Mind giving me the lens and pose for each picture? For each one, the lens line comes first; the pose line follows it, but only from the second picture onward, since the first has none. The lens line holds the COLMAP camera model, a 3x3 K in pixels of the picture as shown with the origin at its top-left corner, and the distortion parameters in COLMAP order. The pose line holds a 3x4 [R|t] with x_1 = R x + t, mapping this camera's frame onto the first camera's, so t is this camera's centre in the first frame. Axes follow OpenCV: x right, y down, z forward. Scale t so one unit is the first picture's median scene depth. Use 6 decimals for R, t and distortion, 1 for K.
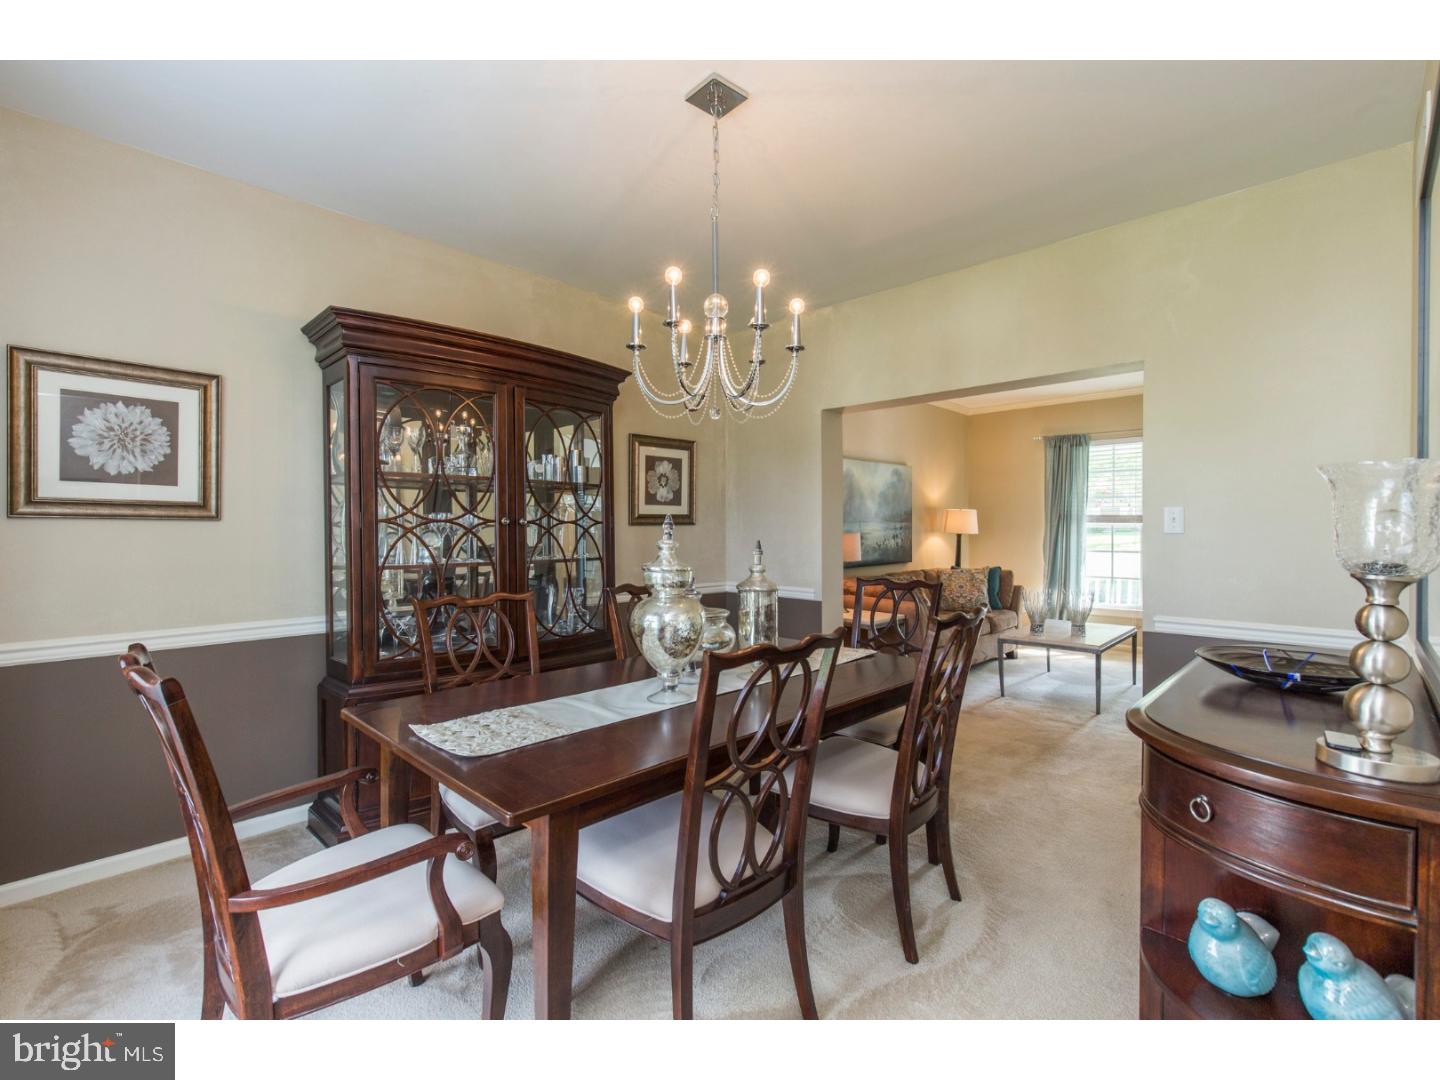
lens RADIAL K [[673.1, 0, 720.0], [0, 673.1, 540.0], [0, 0, 1]] dist [0.000876, 0.000175]
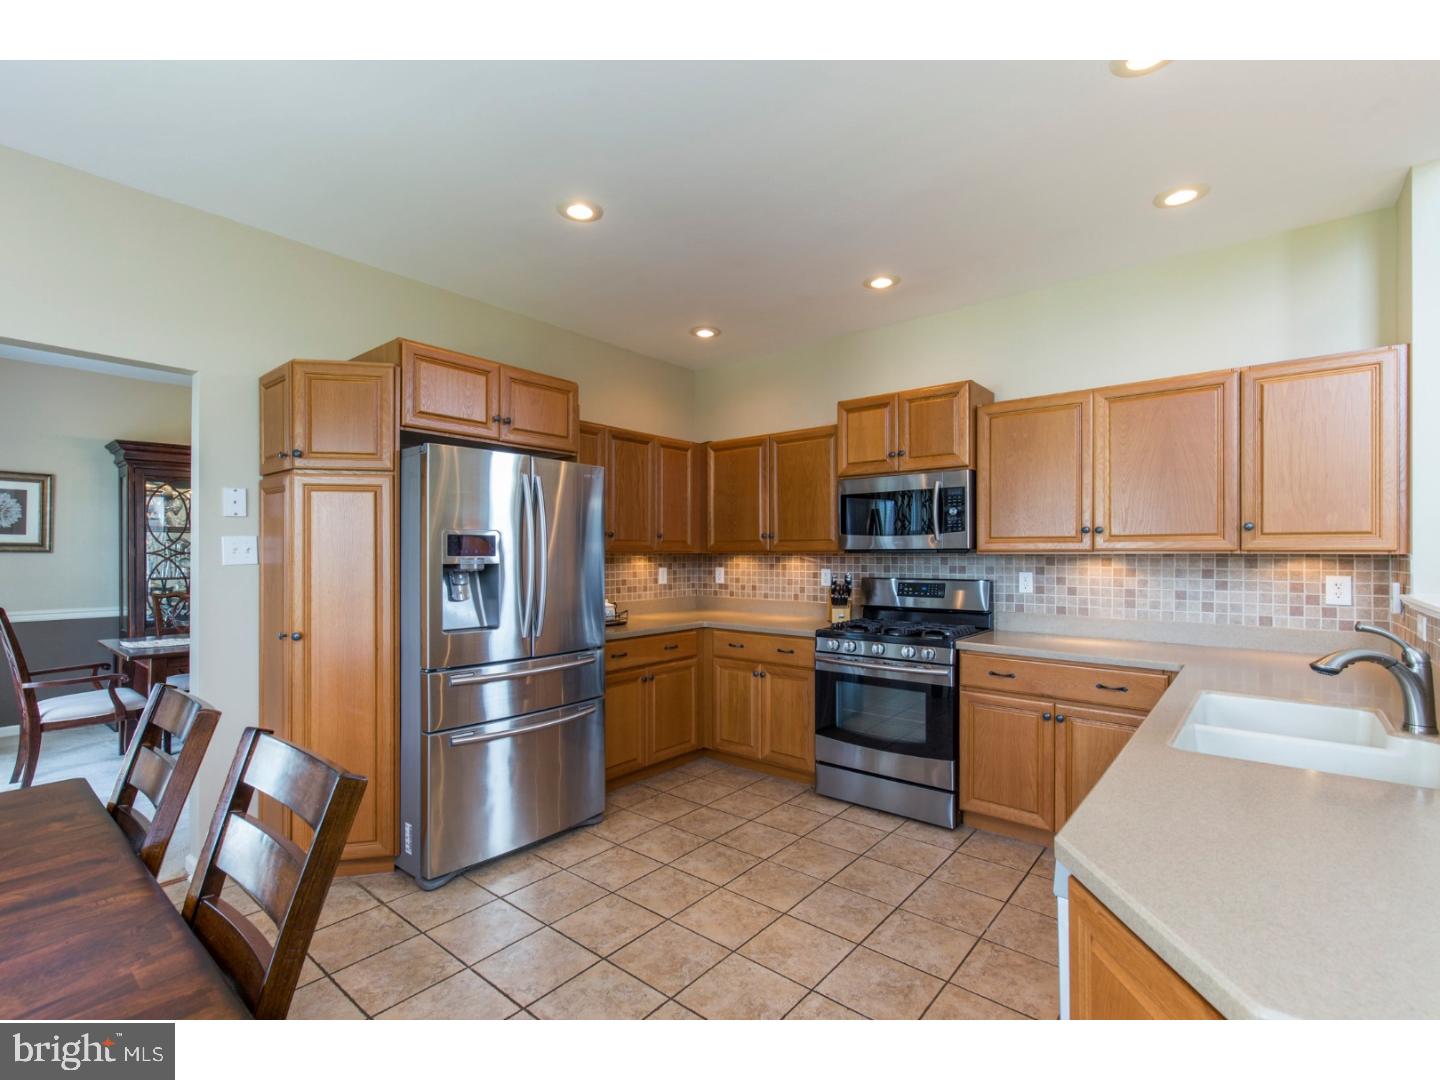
lens RADIAL K [[654.3, 0, 709.2], [0, 654.3, 553.5], [0, 0, 1]] dist [-0.000492, -0.000022]
pose [[0.996063, -0.000692, 0.088649, 0.919430], [0.002170, 0.999860, -0.016579, 0.006324], [-0.088625, 0.016706, 0.995925, -0.971059]]
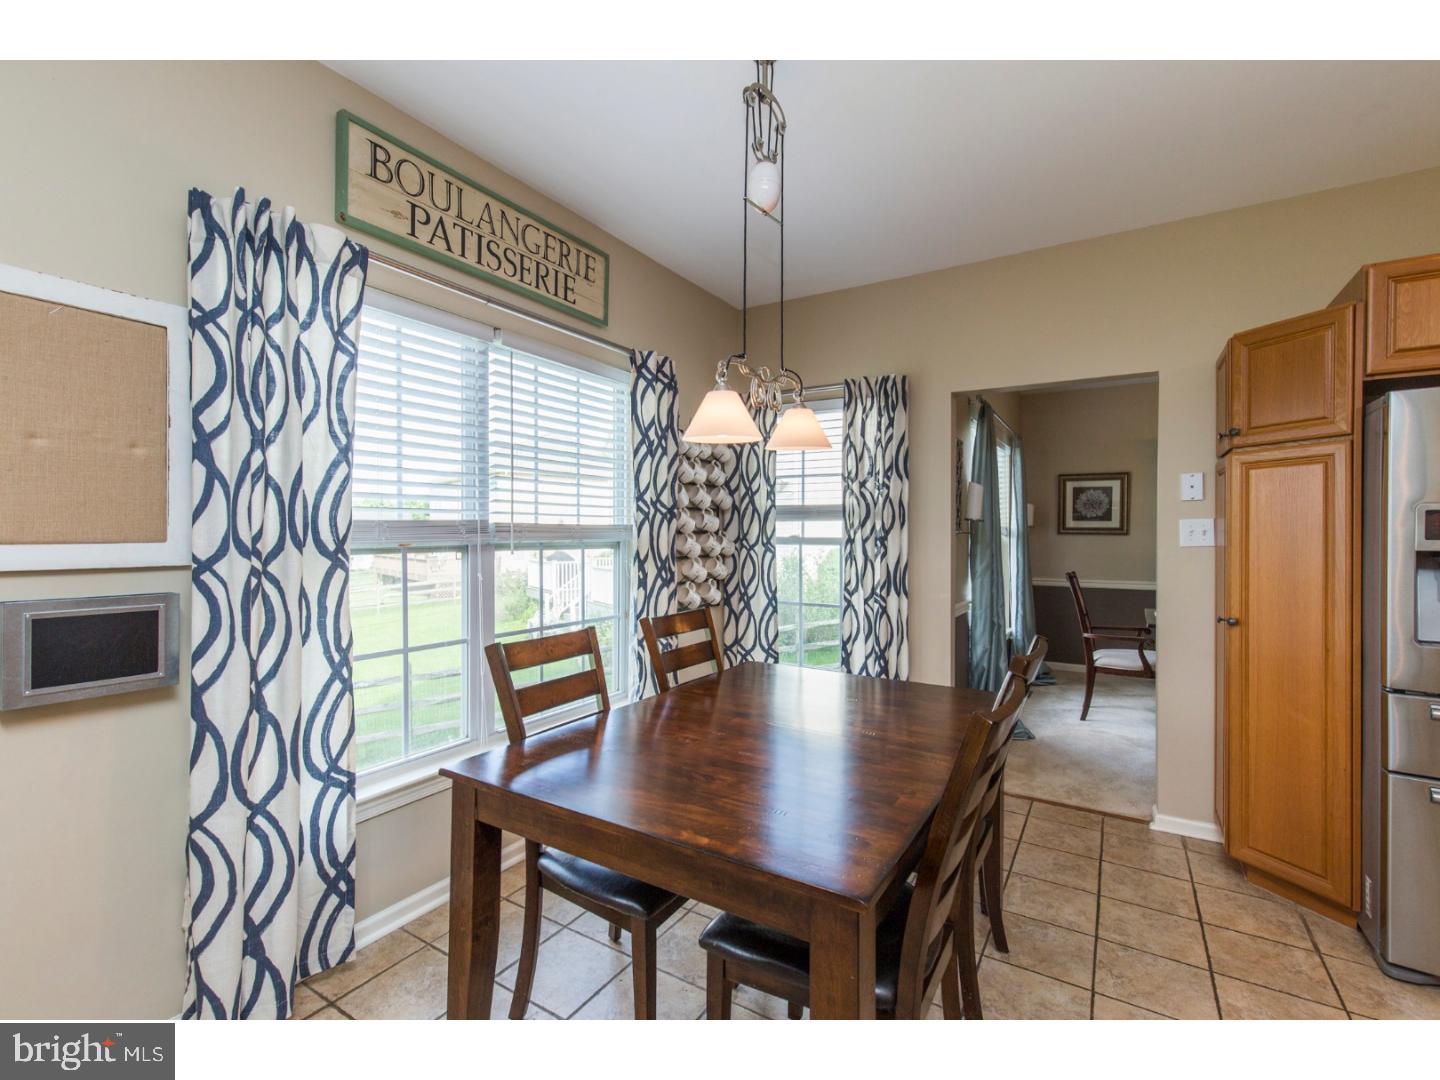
lens RADIAL K [[643.3, 0, 720.0], [0, 643.3, 540.0], [0, 0, 1]] dist [0.000770, 0.000259]
pose [[0.224862, 0.008159, -0.974357, 1.119156], [-0.019724, 0.999798, 0.003820, 0.006073], [0.974191, 0.018359, 0.224977, -0.877932]]
